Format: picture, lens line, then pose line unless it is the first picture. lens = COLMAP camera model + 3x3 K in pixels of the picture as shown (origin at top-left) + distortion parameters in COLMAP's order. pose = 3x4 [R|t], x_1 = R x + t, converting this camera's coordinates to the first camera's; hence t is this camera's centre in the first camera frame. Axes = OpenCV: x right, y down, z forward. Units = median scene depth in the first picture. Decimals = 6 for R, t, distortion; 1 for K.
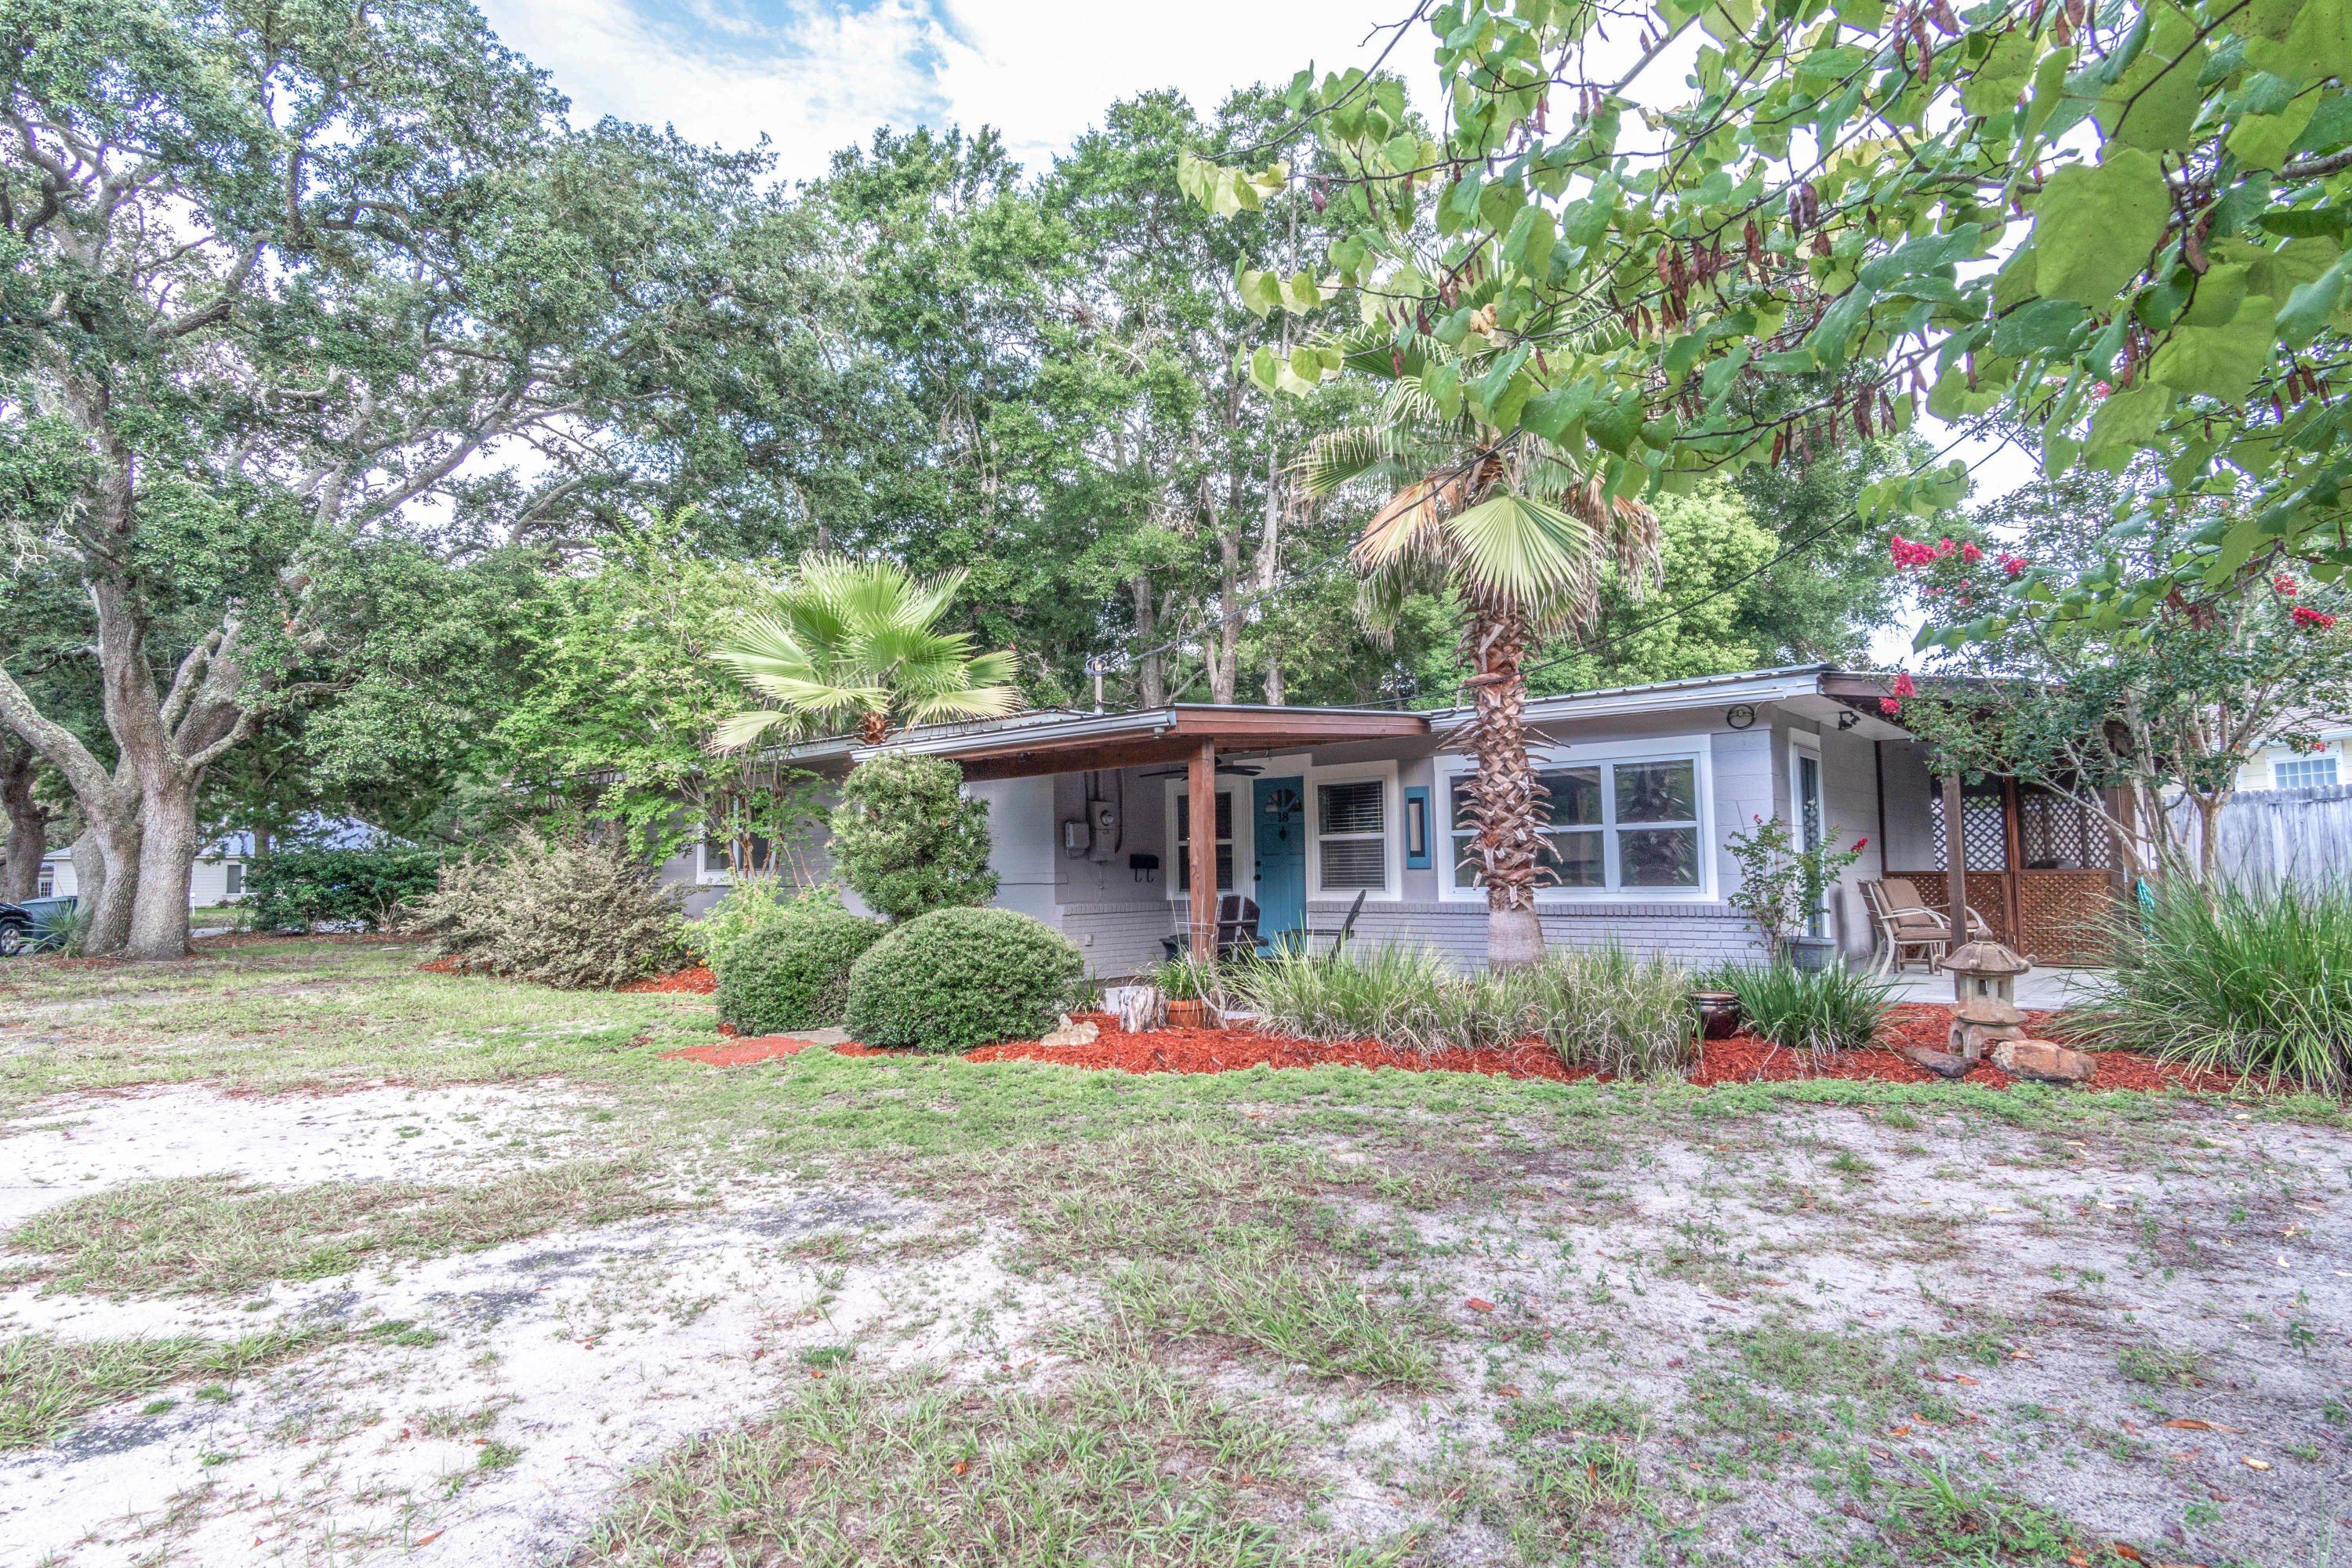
lens RADIAL K [[1287.9, 0, 1160.9], [0, 1287.9, 786.4], [0, 0, 1]] dist [0.005651, 0.000523]
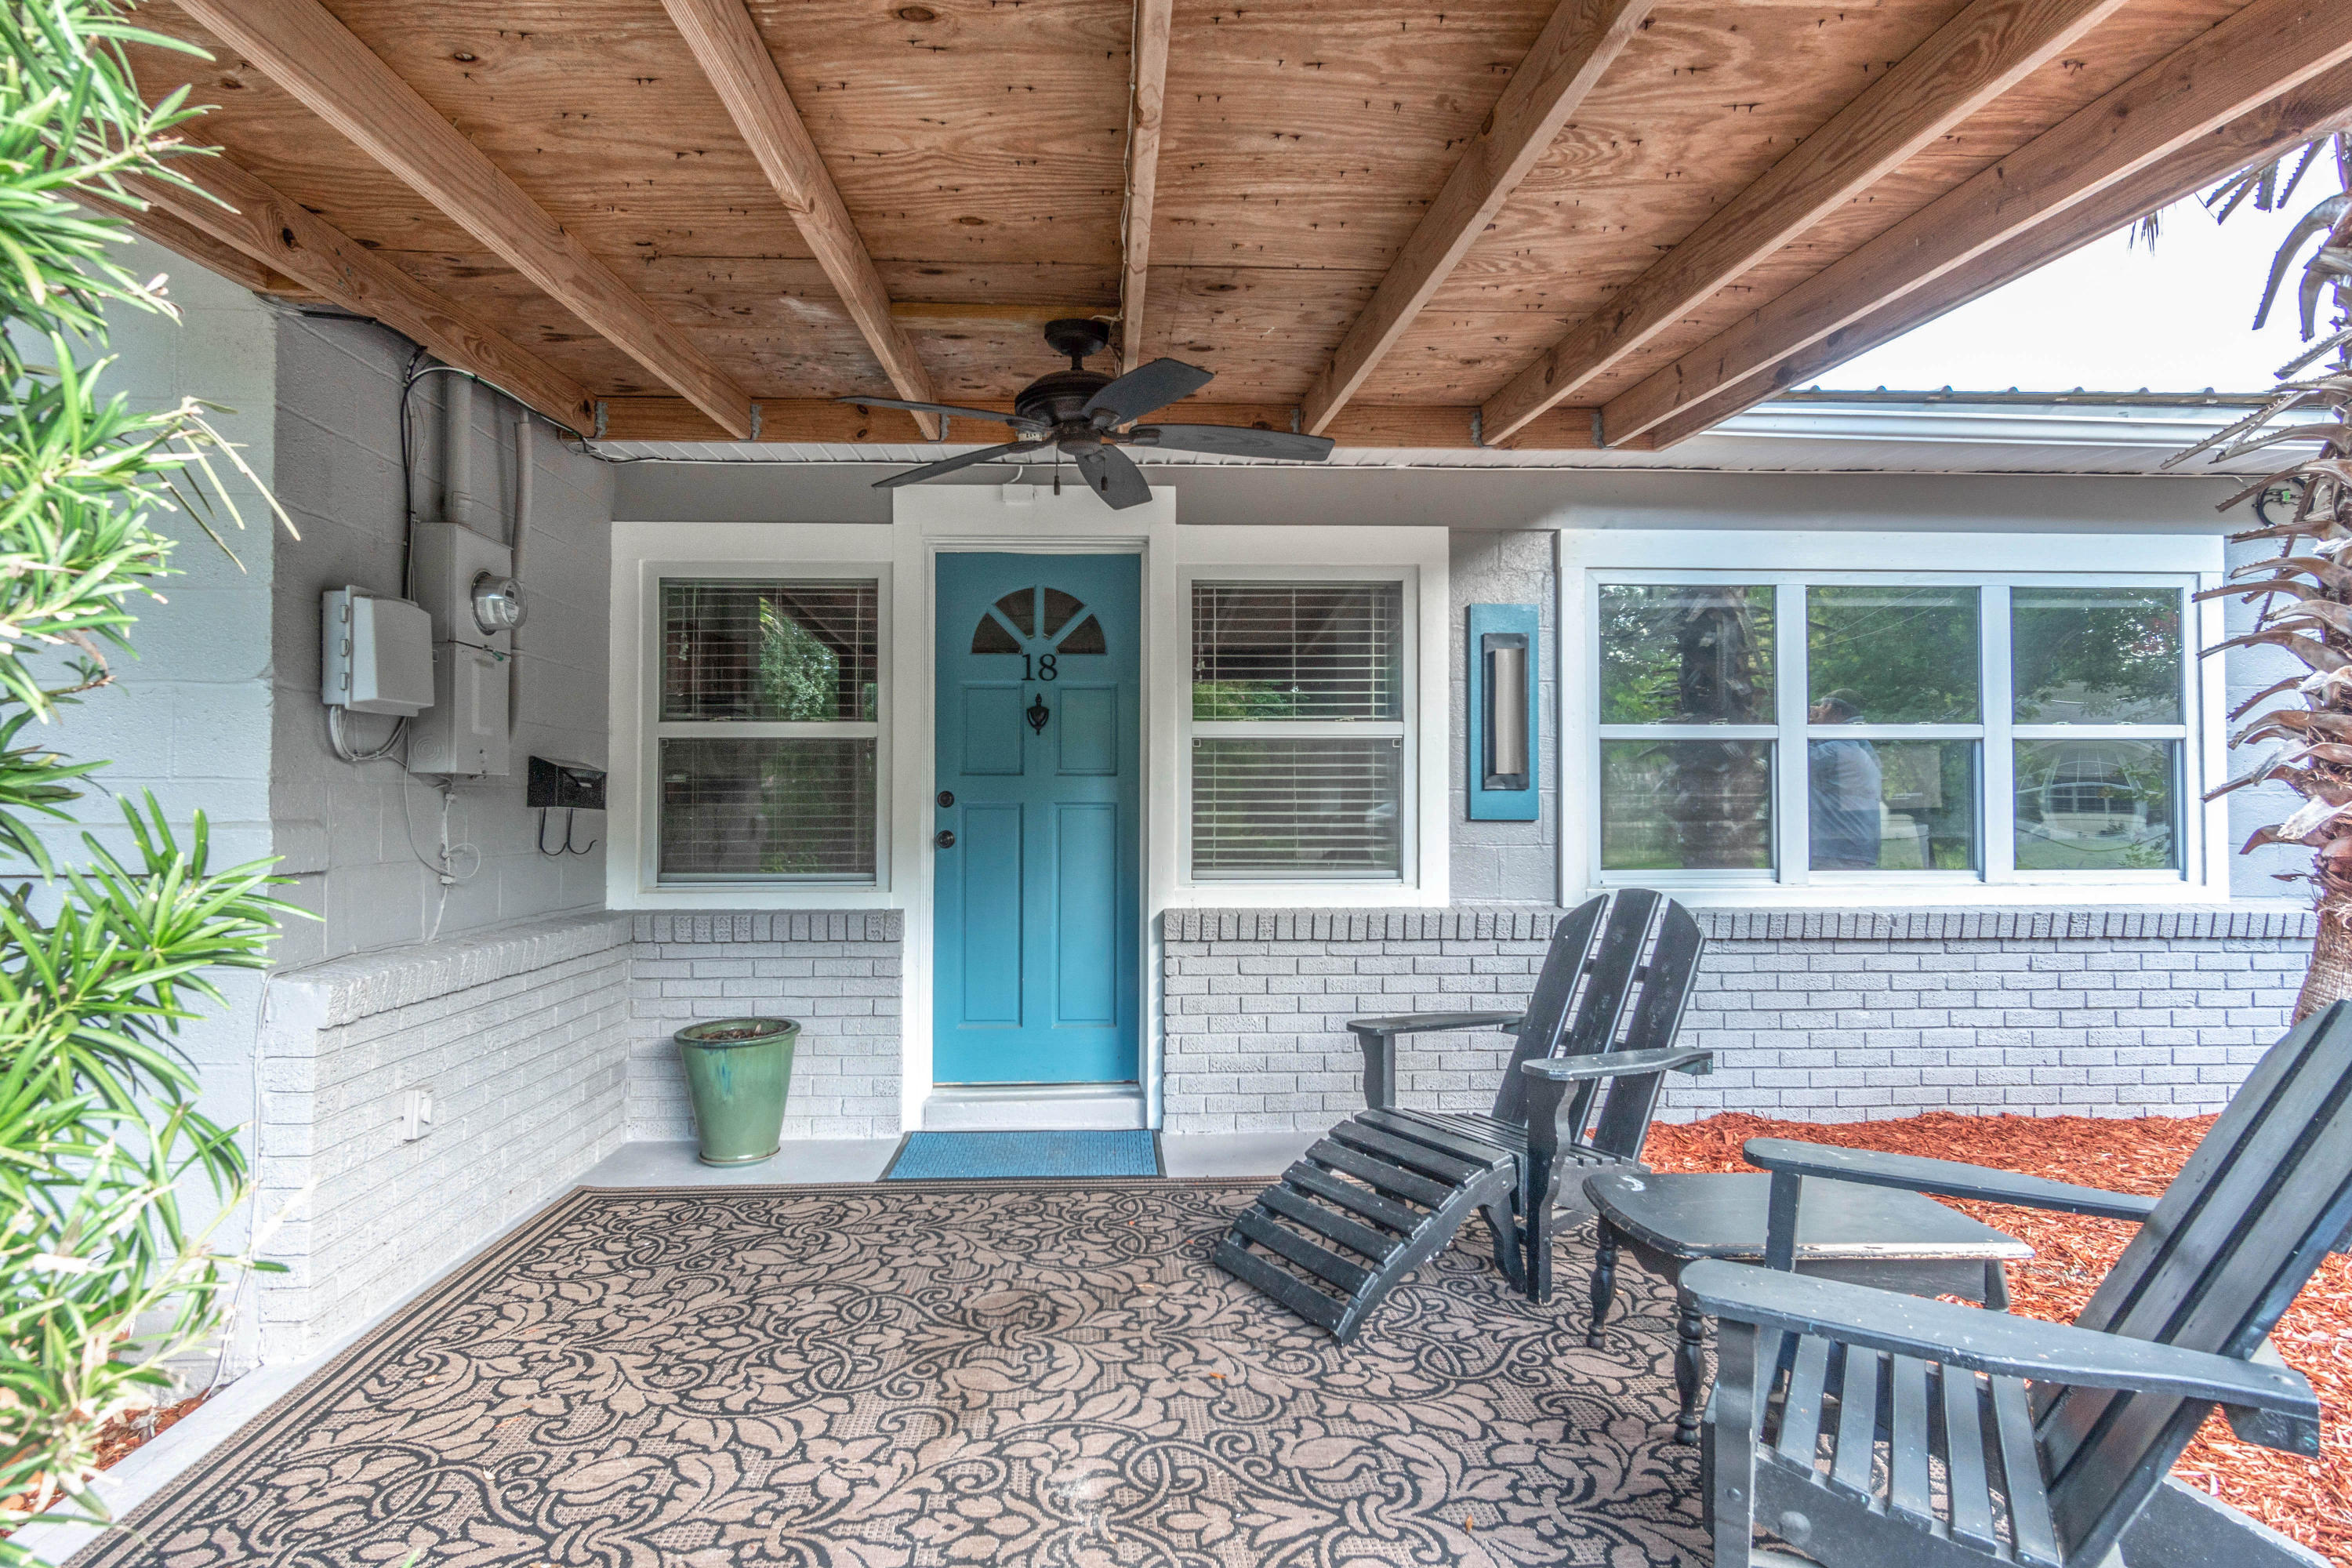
lens RADIAL K [[1287.9, 0, 1160.9], [0, 1287.9, 786.4], [0, 0, 1]] dist [0.005651, 0.000523]
pose [[0.694002, 0.028968, 0.719390, -0.134174], [-0.057269, 0.998245, 0.015052, 0.050069], [-0.717691, -0.051645, 0.694443, 0.752120]]
